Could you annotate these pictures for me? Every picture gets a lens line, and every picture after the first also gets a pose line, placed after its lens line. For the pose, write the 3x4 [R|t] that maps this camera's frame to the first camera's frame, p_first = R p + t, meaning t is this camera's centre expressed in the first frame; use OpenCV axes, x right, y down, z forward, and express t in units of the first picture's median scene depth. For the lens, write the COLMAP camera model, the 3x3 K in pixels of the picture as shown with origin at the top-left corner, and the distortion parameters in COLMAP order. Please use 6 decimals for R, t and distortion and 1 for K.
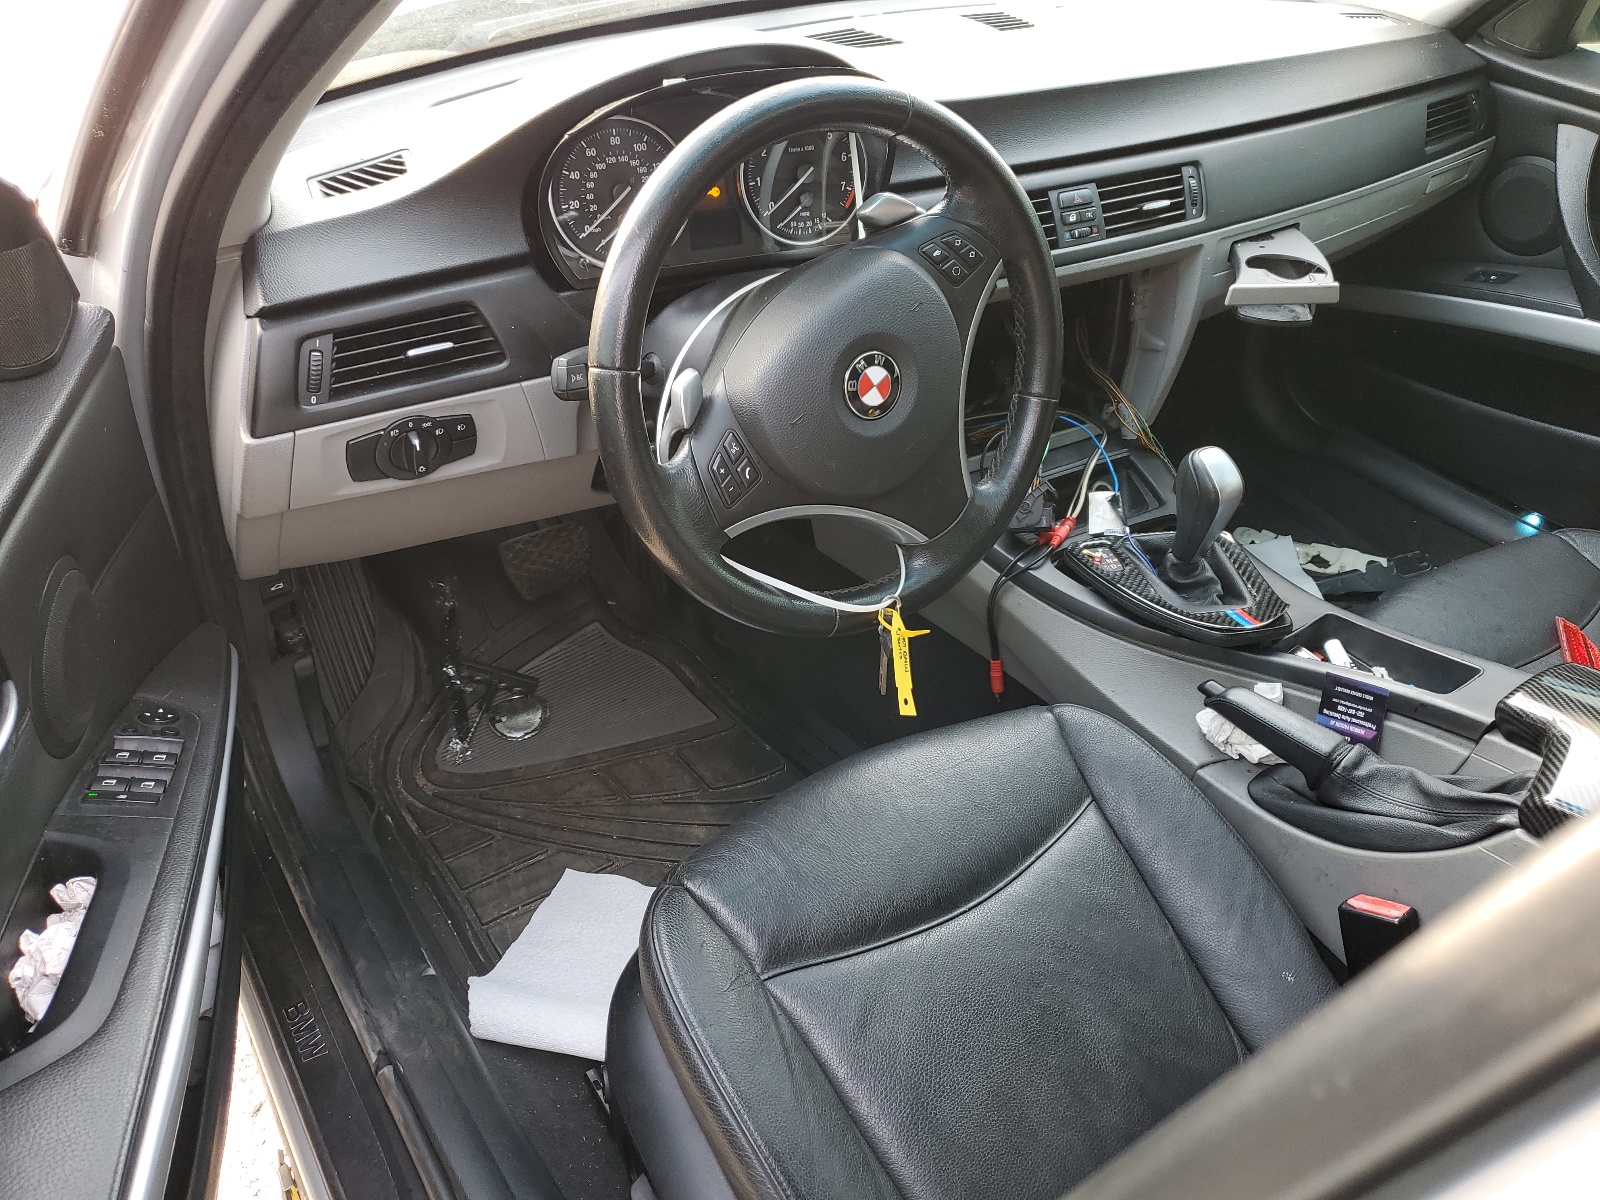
lens RADIAL K [[1217.1, 0, 800.0], [0, 1217.1, 600.0], [0, 0, 1]] dist [-0.001681, -0.002452]
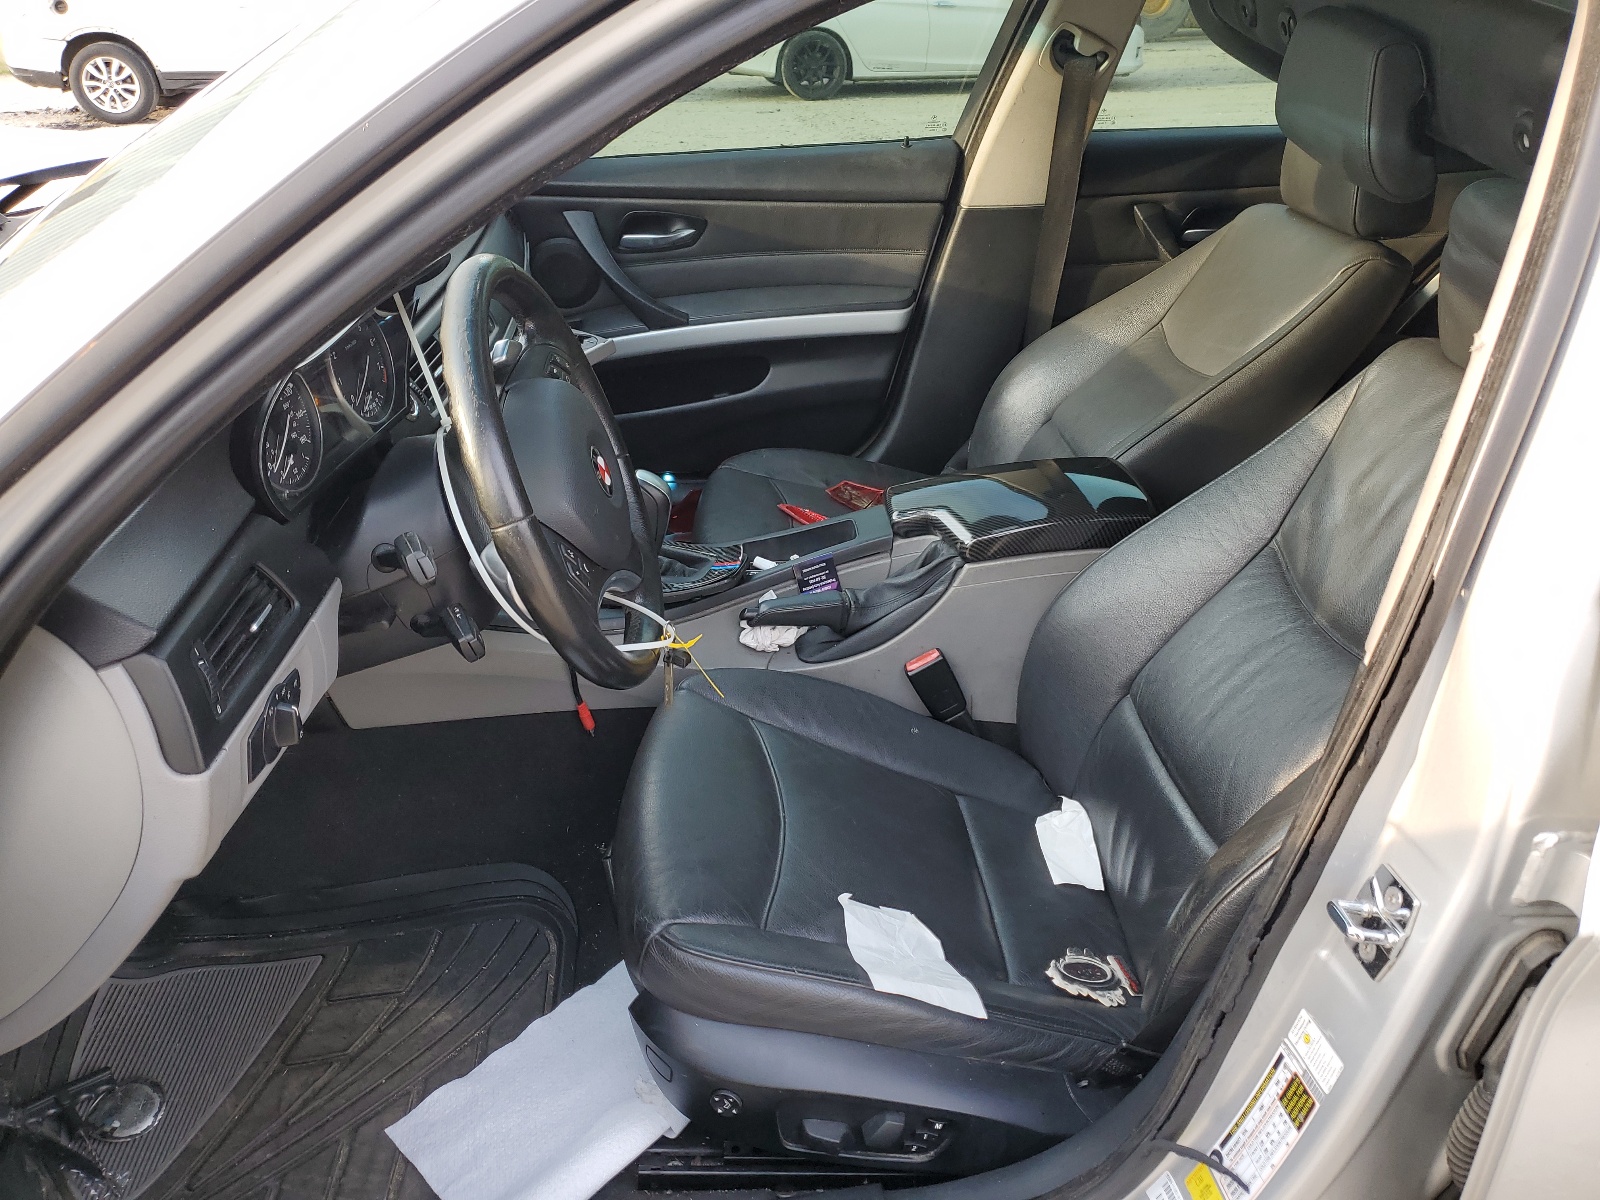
lens RADIAL K [[1217.1, 0, 800.0], [0, 1217.1, 600.0], [0, 0, 1]] dist [-0.001681, -0.002452]
pose [[0.514445, -0.441101, 0.735375, -0.664222], [0.524458, 0.840317, 0.137155, -0.102958], [-0.678447, 0.315114, 0.663636, 0.041324]]
